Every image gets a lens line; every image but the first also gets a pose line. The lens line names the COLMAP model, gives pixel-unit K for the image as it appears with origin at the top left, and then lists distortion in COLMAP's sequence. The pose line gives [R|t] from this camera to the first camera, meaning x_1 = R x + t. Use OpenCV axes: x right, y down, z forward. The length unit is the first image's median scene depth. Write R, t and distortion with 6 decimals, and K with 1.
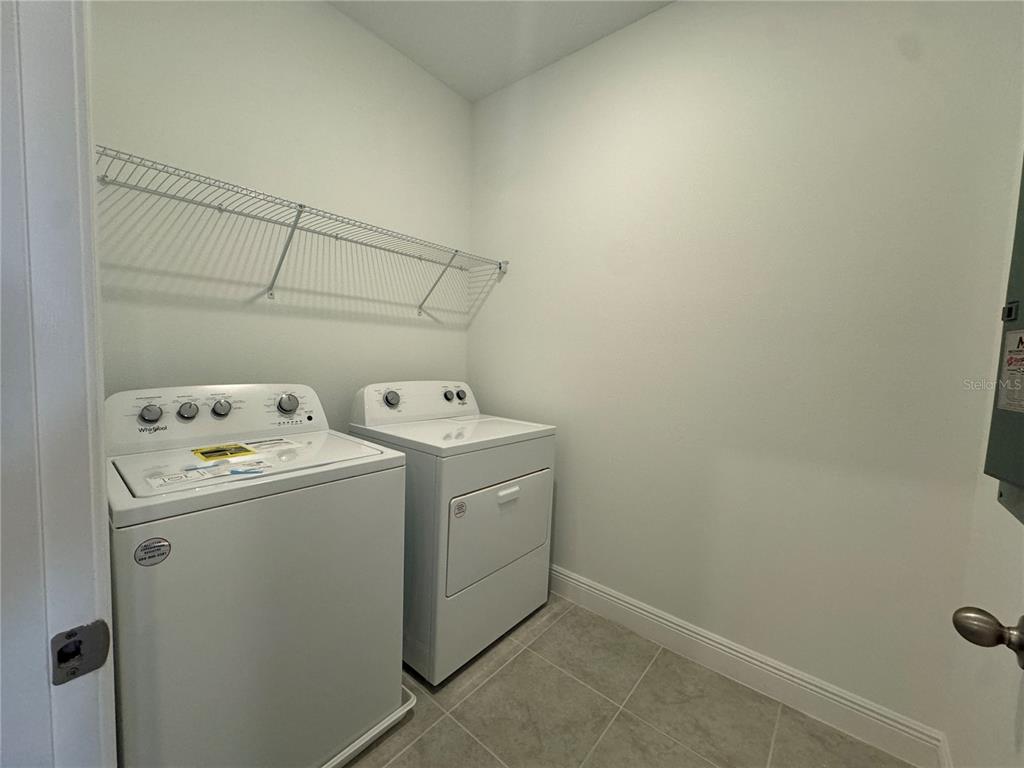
lens RADIAL K [[411.5, 0, 510.3], [0, 411.5, 382.1], [0, 0, 1]] dist [-0.001943, 0.000285]
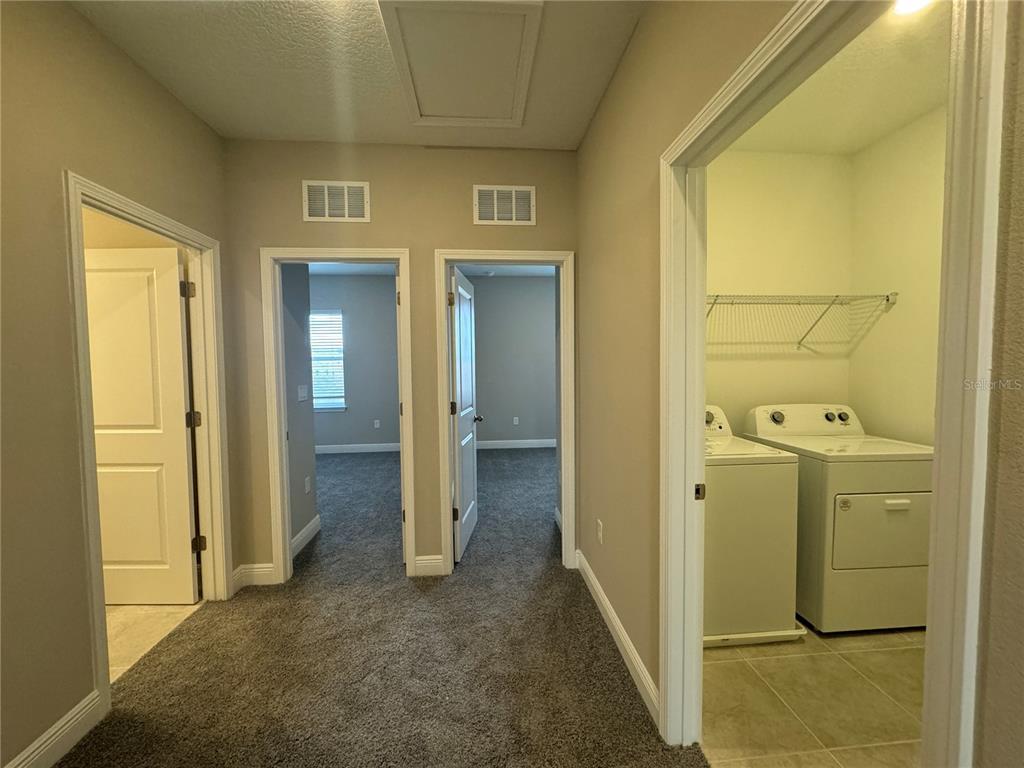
lens RADIAL K [[411.5, 0, 510.3], [0, 411.5, 382.1], [0, 0, 1]] dist [-0.001943, 0.000285]
pose [[0.703565, -0.013326, -0.710506, 0.053254], [-0.011948, 0.999461, -0.030576, -0.023048], [0.710530, 0.030002, 0.703027, -0.577008]]
